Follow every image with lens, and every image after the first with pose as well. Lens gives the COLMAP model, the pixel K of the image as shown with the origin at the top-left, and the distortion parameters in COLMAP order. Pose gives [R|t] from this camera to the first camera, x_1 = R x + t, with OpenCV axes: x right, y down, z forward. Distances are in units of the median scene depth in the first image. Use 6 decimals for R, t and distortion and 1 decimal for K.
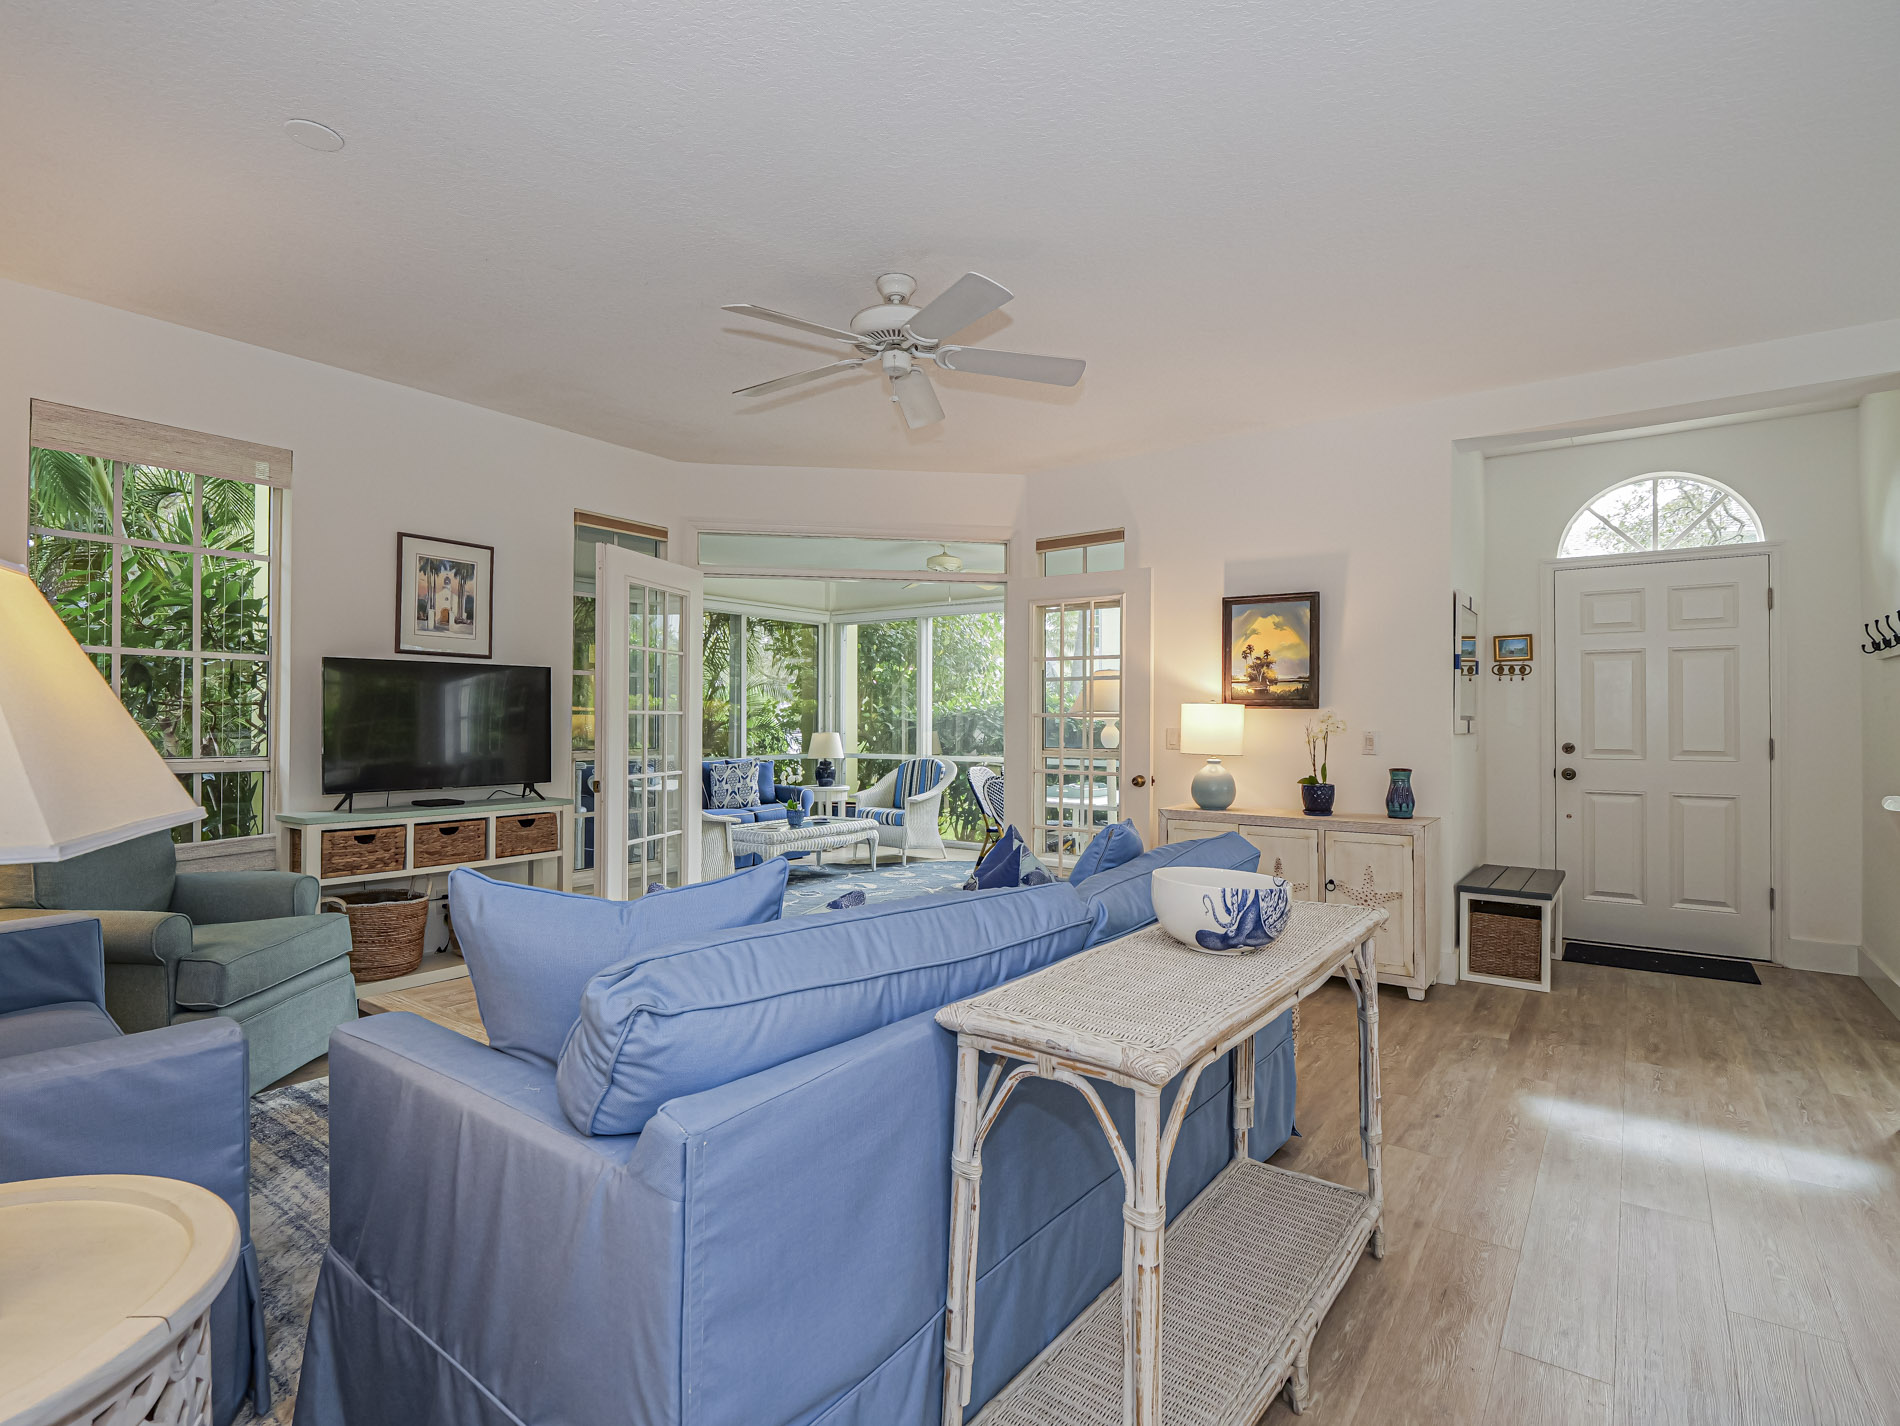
lens RADIAL K [[939.1, 0, 950.0], [0, 939.1, 713.0], [0, 0, 1]] dist [-0.008313, 0.000033]
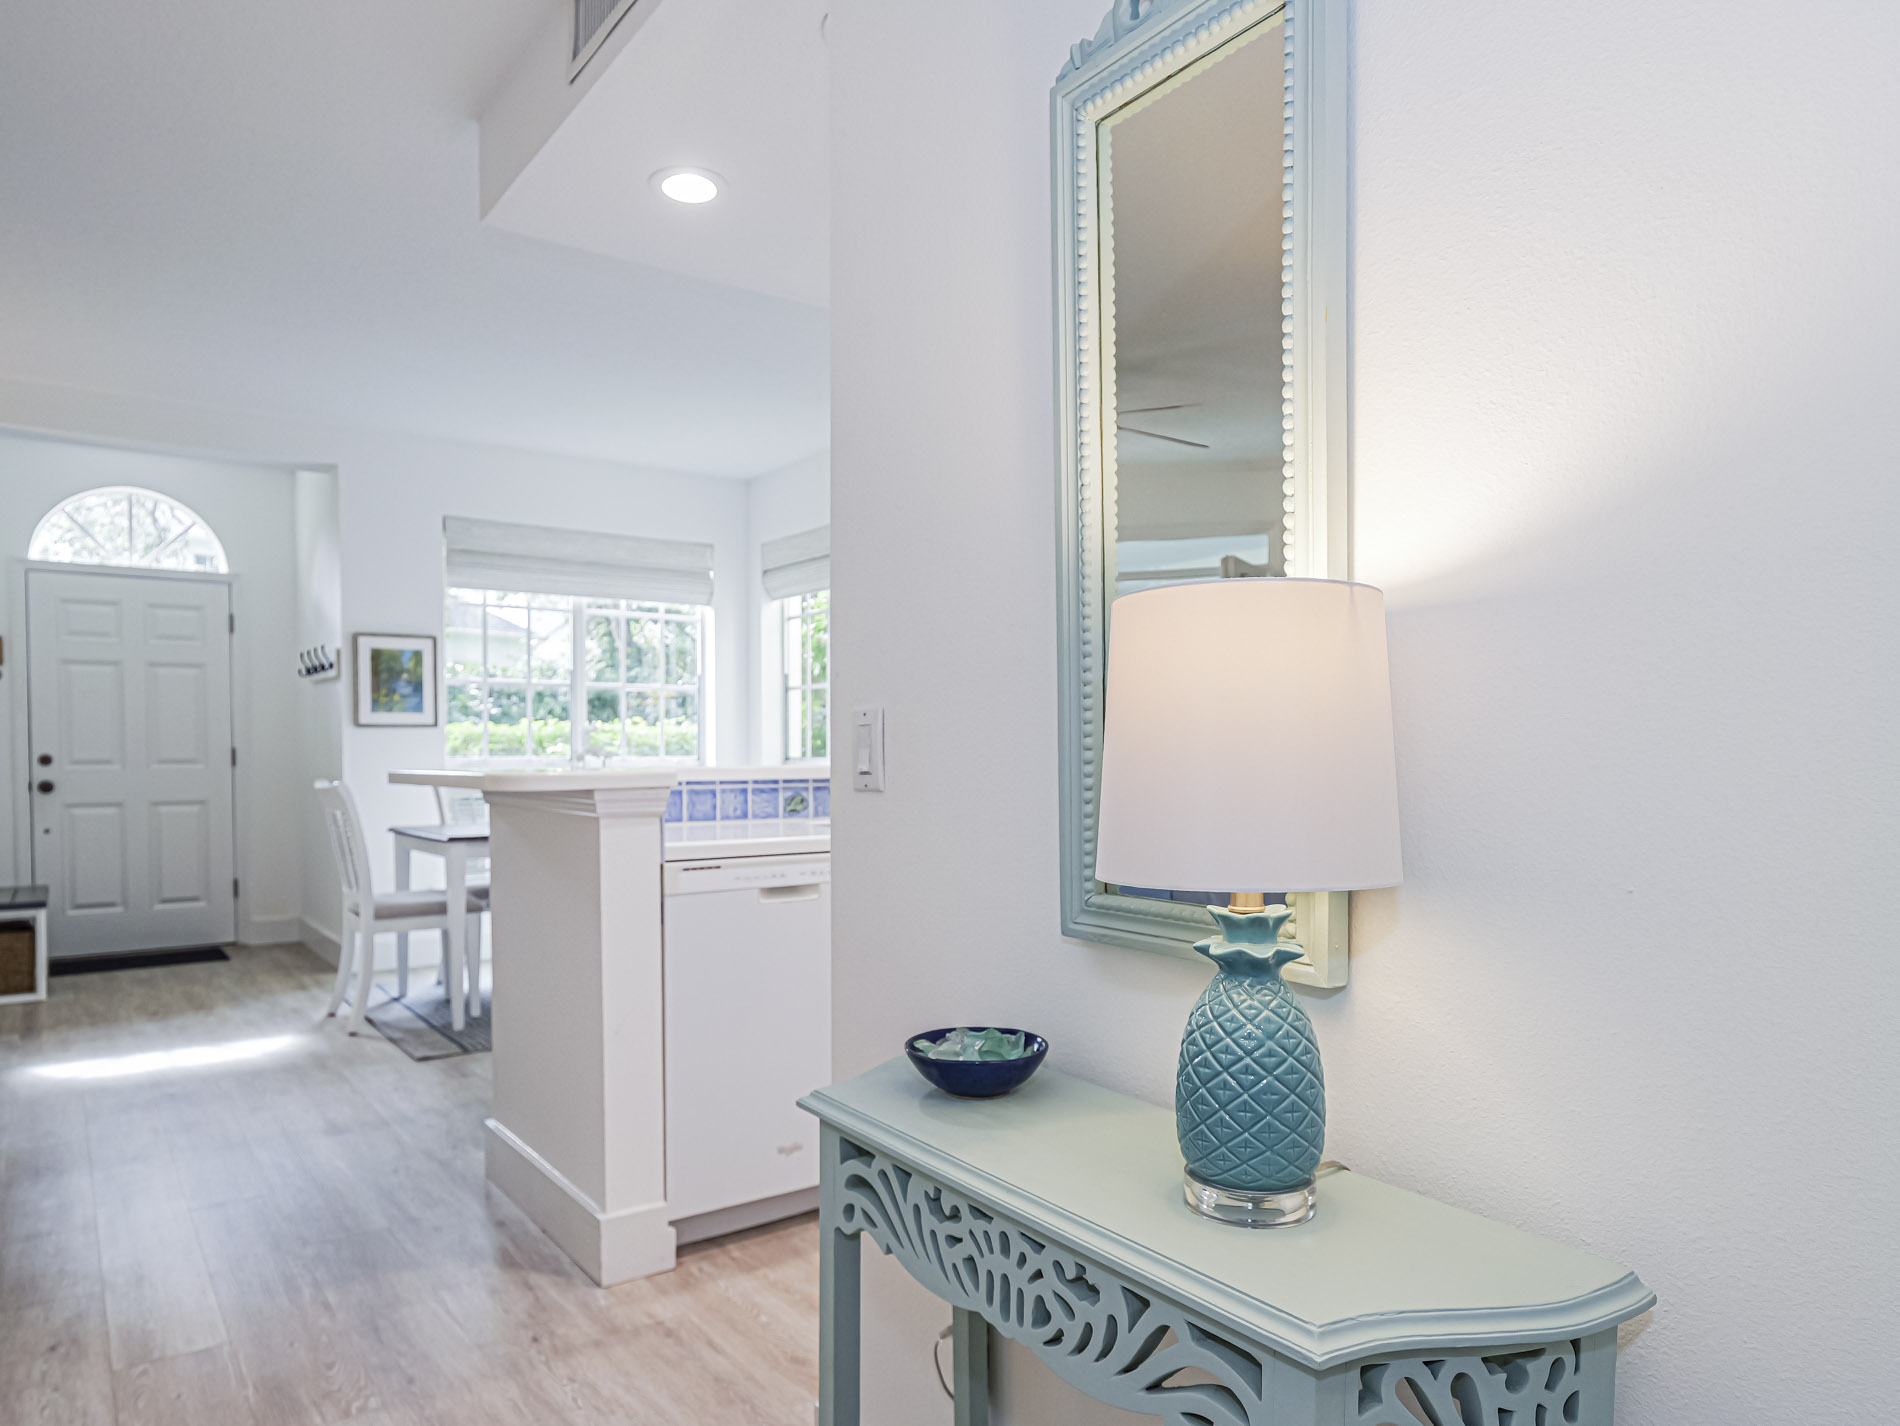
lens RADIAL K [[1231.5, 0, 955.9], [0, 1231.5, 775.4], [0, 0, 1]] dist [0.005586, 0.000879]
pose [[0.299214, -0.023737, 0.953891, -0.283757], [-0.004420, 0.999645, 0.026261, 0.017693], [-0.954176, -0.012074, 0.299003, -0.281605]]
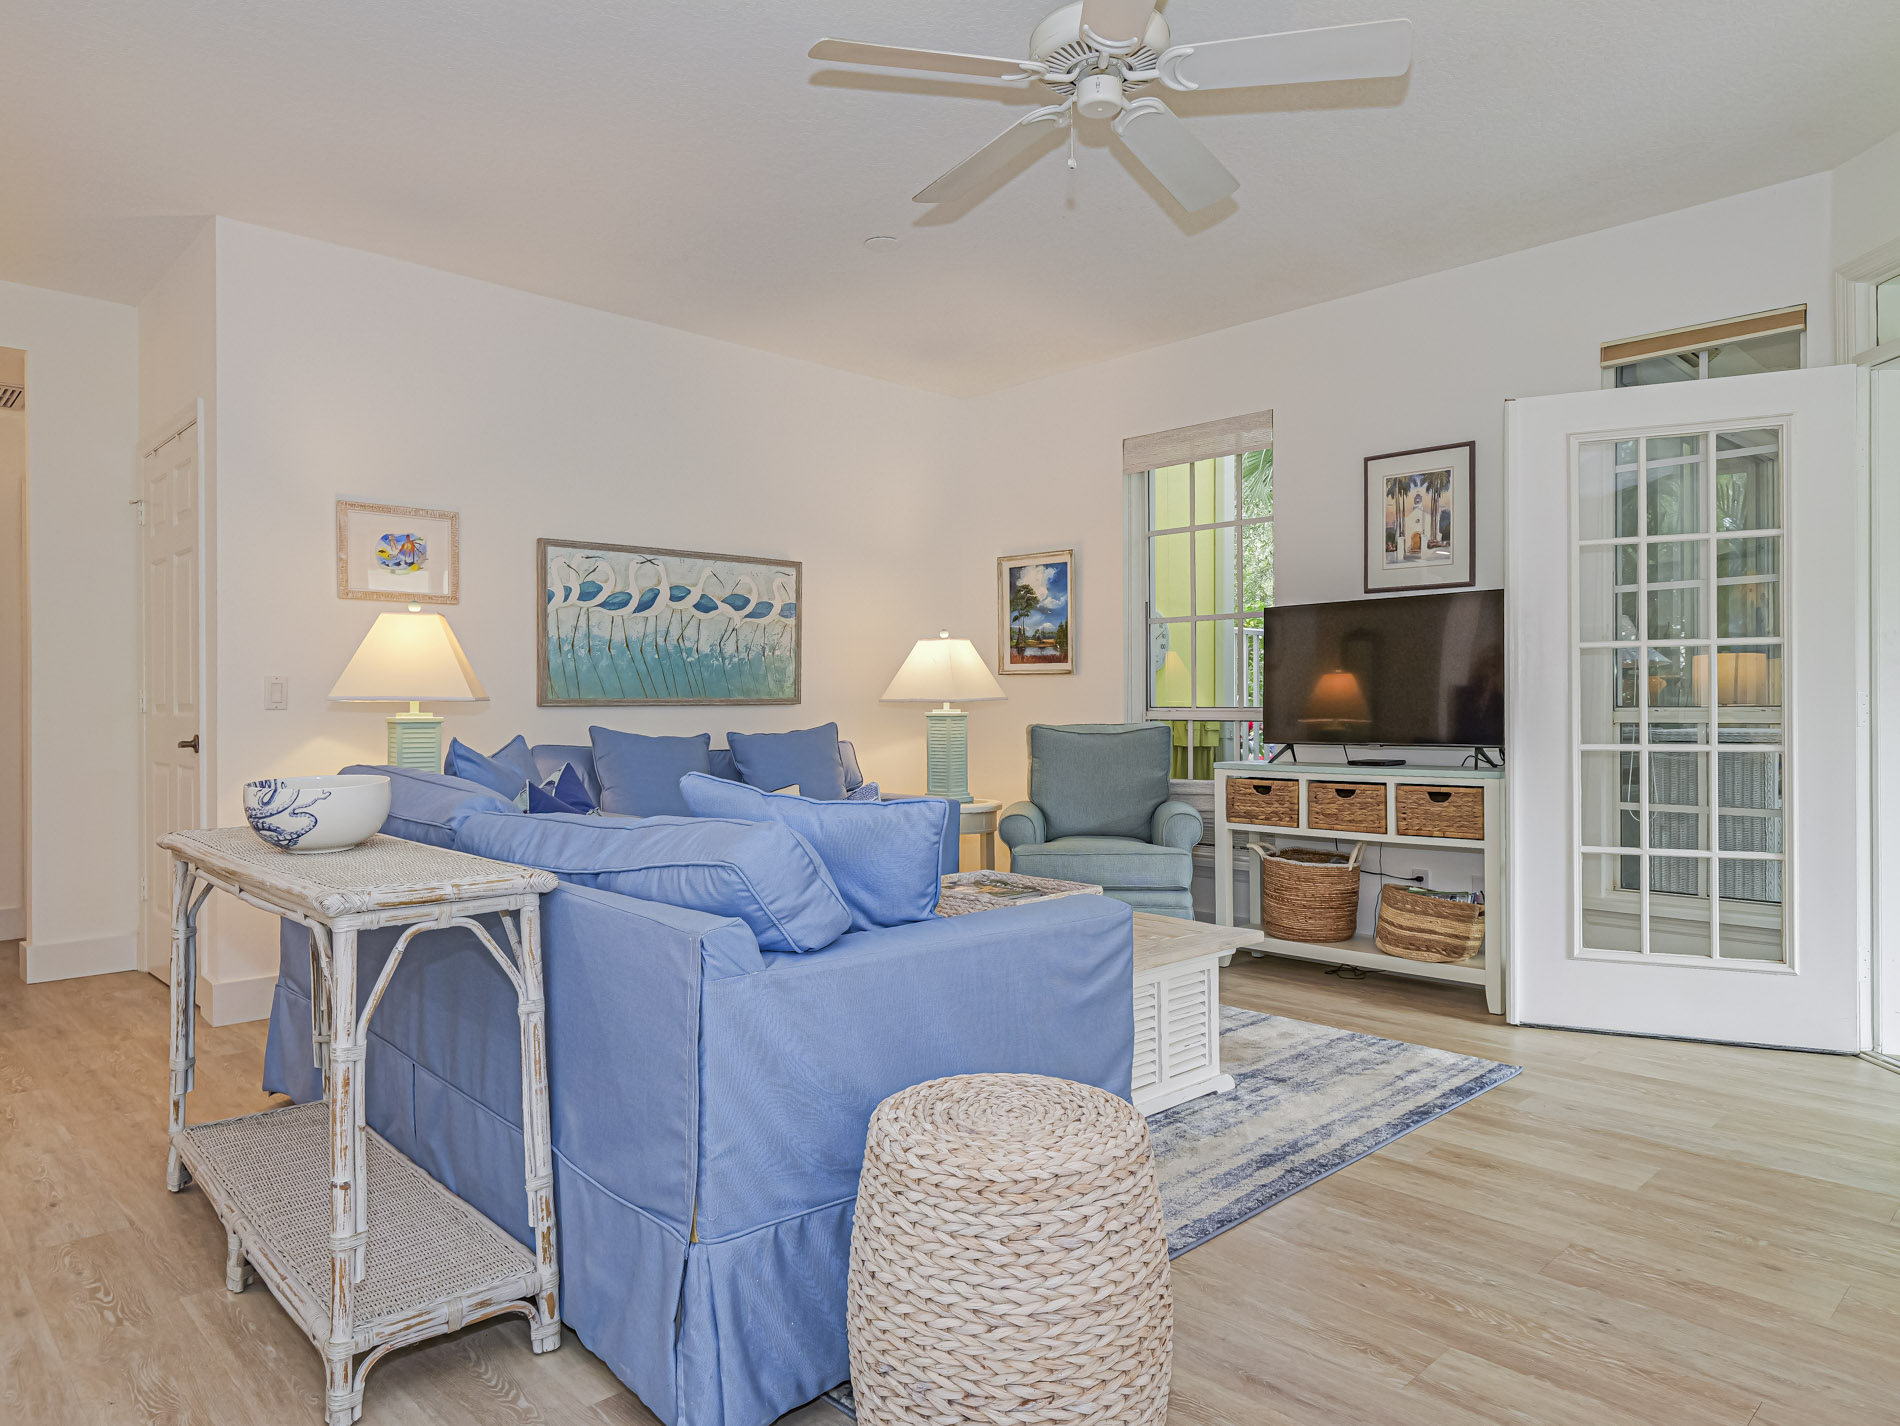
lens RADIAL K [[1199.4, 0, 929.7], [0, 1199.4, 711.4], [0, 0, 1]] dist [-0.003452, -0.001317]
pose [[-0.177944, -0.000385, -0.984041, 0.530374], [0.012893, 0.999913, -0.002723, 0.040194], [0.983956, -0.013171, -0.177924, 0.688153]]
